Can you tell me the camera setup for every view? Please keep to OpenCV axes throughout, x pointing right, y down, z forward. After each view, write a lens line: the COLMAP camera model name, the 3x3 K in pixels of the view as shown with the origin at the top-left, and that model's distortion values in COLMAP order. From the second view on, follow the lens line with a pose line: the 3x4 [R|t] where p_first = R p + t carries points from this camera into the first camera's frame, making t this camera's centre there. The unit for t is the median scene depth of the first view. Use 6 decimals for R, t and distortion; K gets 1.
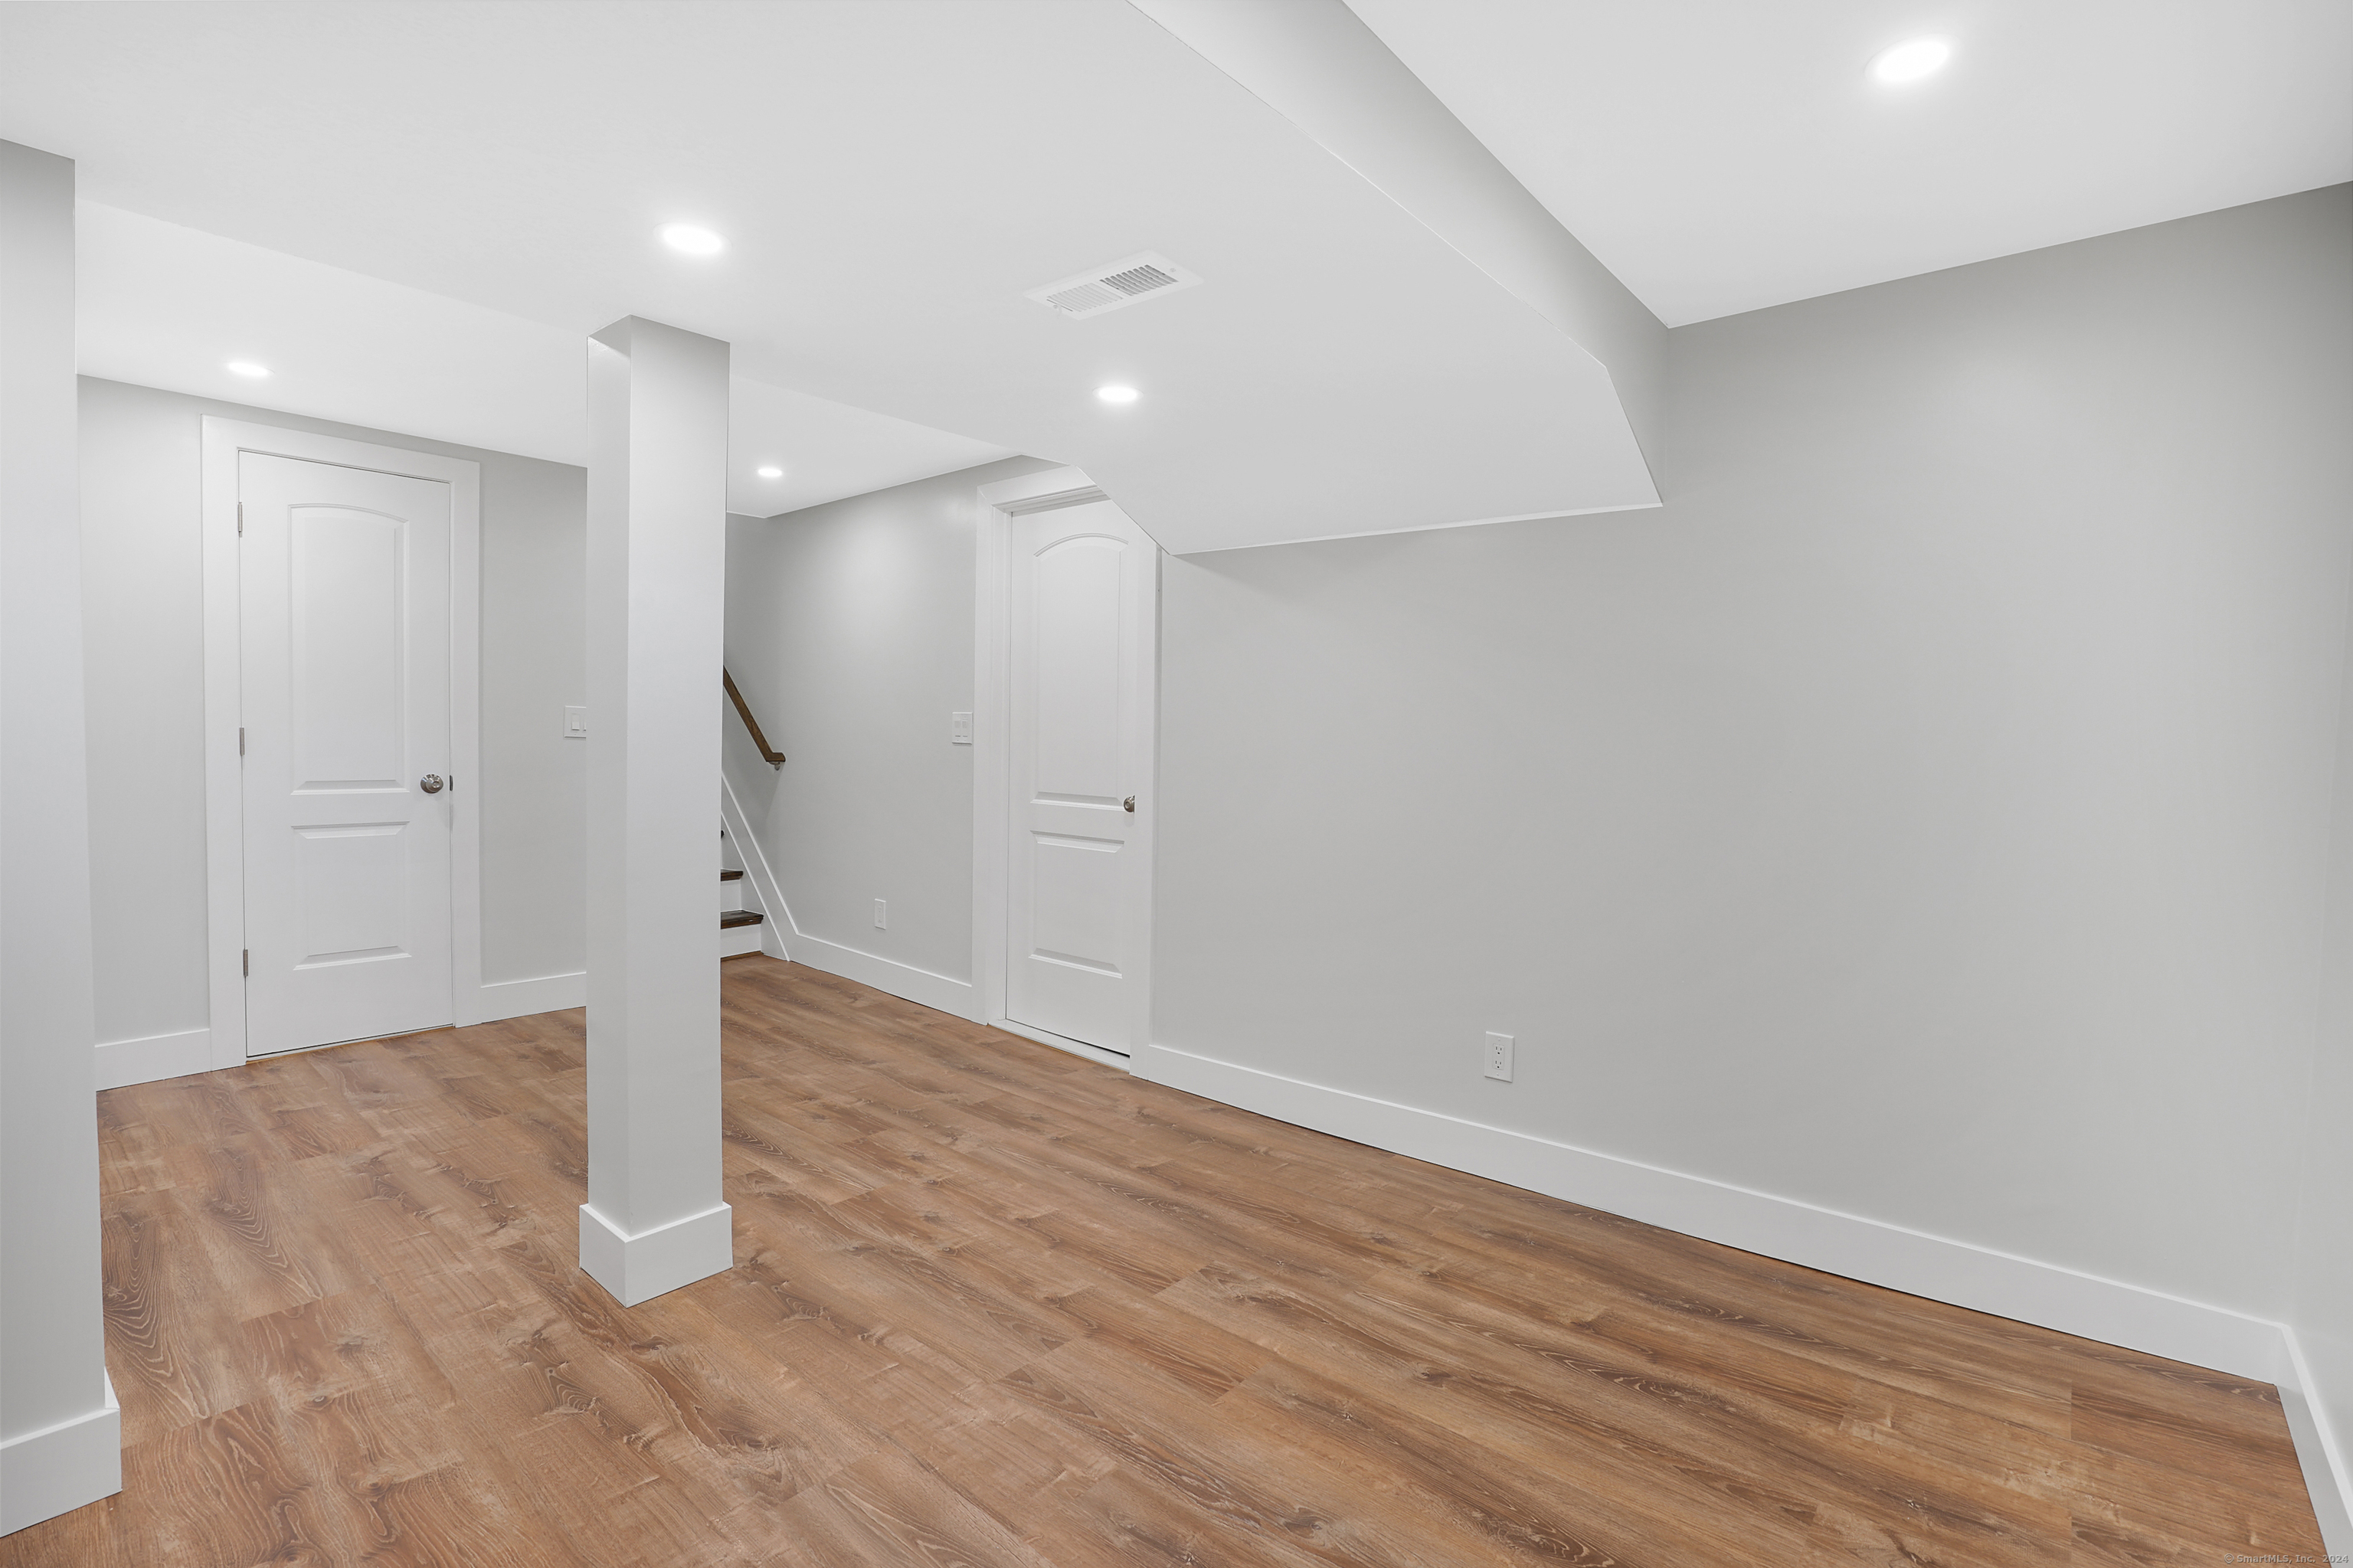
lens RADIAL K [[1063.0, 0, 1163.3], [0, 1063.0, 772.1], [0, 0, 1]] dist [-0.023536, 0.003042]
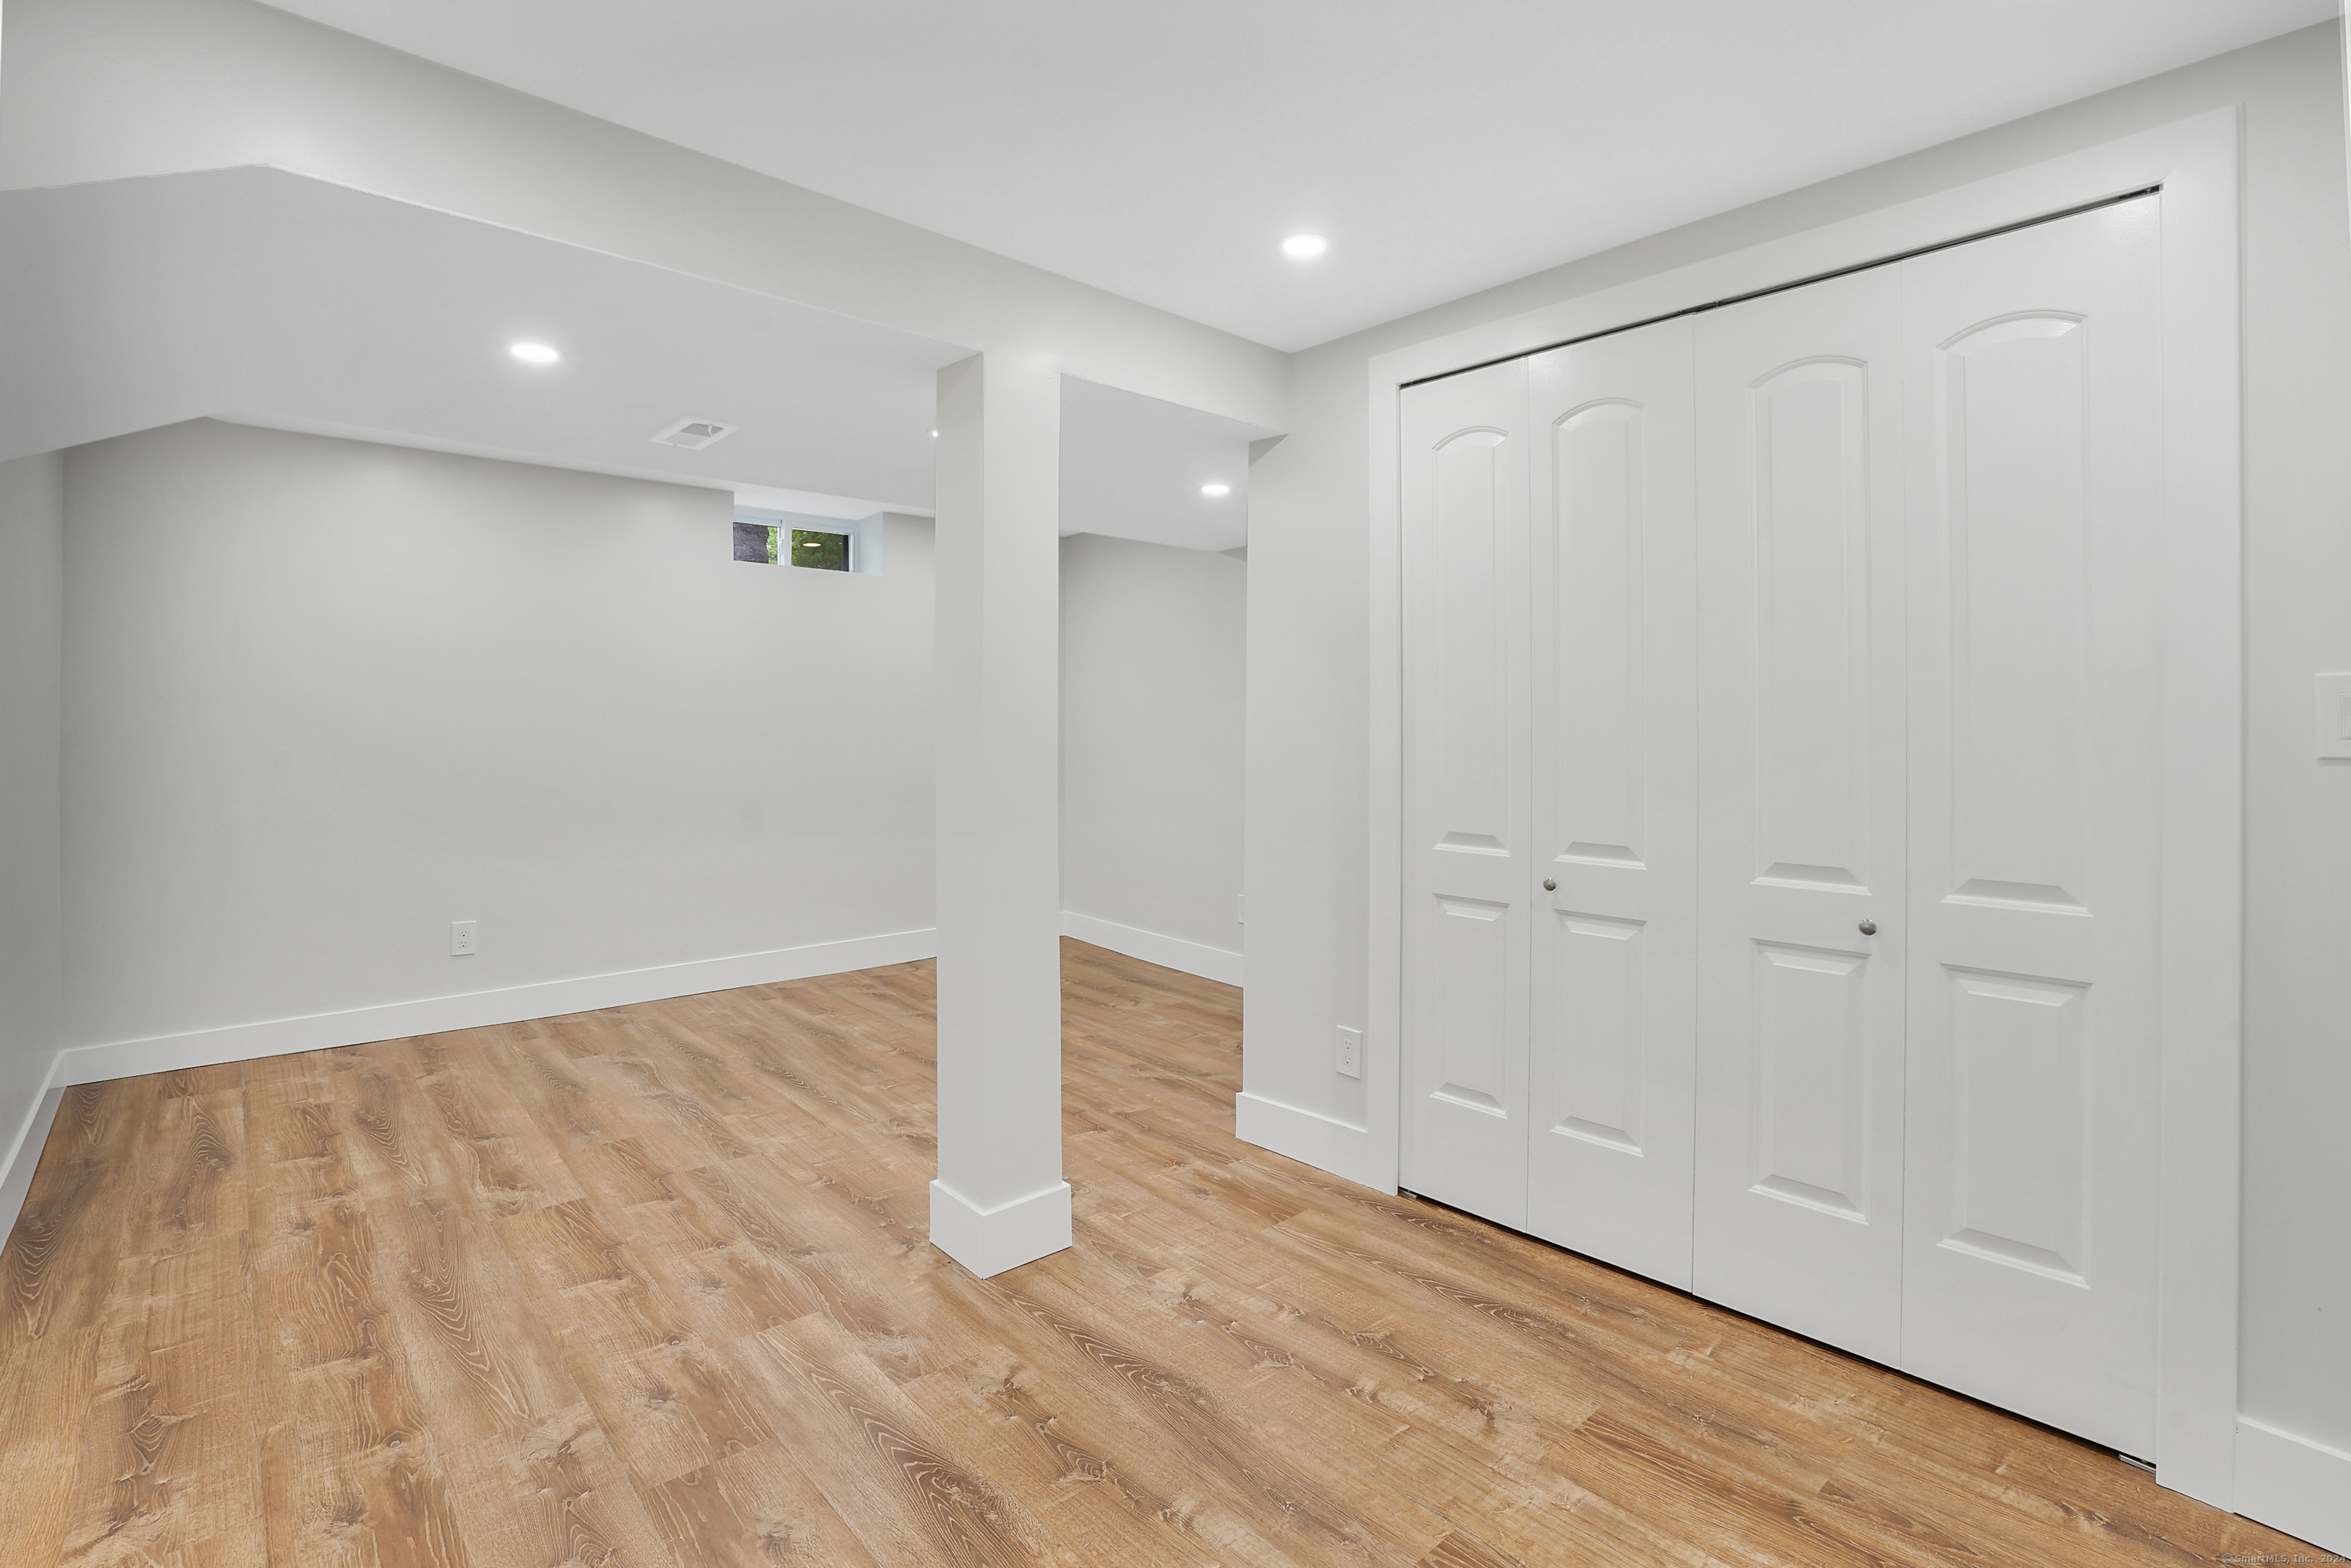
lens RADIAL K [[1134.5, 0, 1175.2], [0, 1134.5, 780.4], [0, 0, 1]] dist [-0.045976, 0.011511]
pose [[-0.989832, -0.031198, 0.138777, -0.734973], [-0.019544, 0.996227, 0.084556, -0.075520], [-0.140892, 0.080984, -0.986707, 1.886225]]
